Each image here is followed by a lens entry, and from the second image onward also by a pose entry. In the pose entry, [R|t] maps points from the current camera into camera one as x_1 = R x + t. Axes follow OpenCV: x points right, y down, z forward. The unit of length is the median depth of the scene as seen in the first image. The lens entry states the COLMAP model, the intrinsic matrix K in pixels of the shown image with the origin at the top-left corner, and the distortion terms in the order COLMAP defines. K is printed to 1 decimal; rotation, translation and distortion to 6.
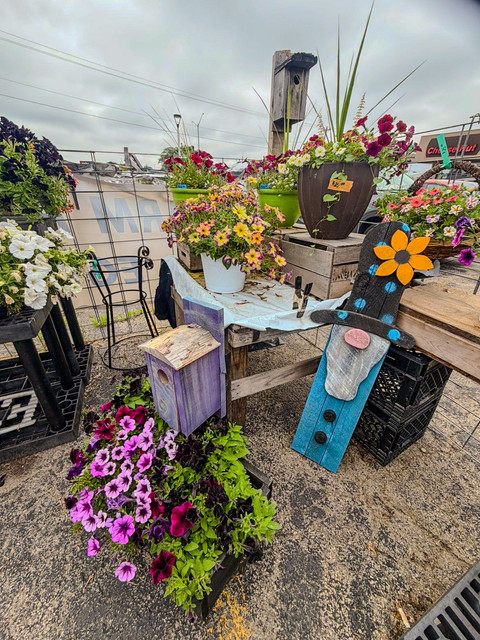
lens RADIAL K [[253.7, 0, 238.8], [0, 253.7, 320.2], [0, 0, 1]] dist [-0.000923, 0.000077]
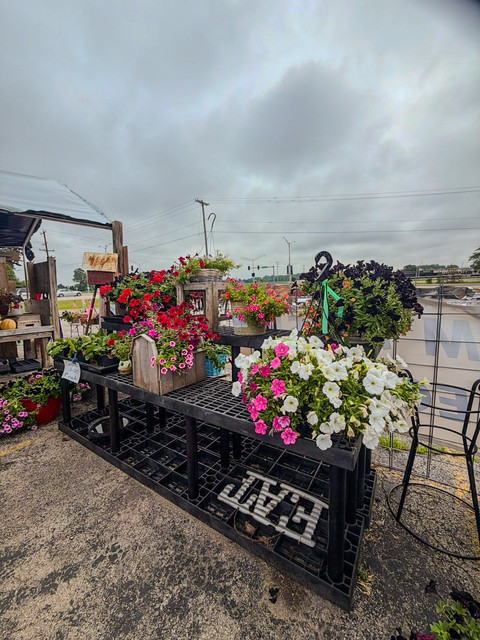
lens RADIAL K [[253.7, 0, 238.9], [0, 253.7, 319.5], [0, 0, 1]] dist [-0.000923, 0.000077]
pose [[0.550073, 0.075579, -0.831690, -0.221359], [-0.356627, 0.921782, -0.152104, -0.113609], [0.755140, 0.380271, 0.534001, -0.020162]]
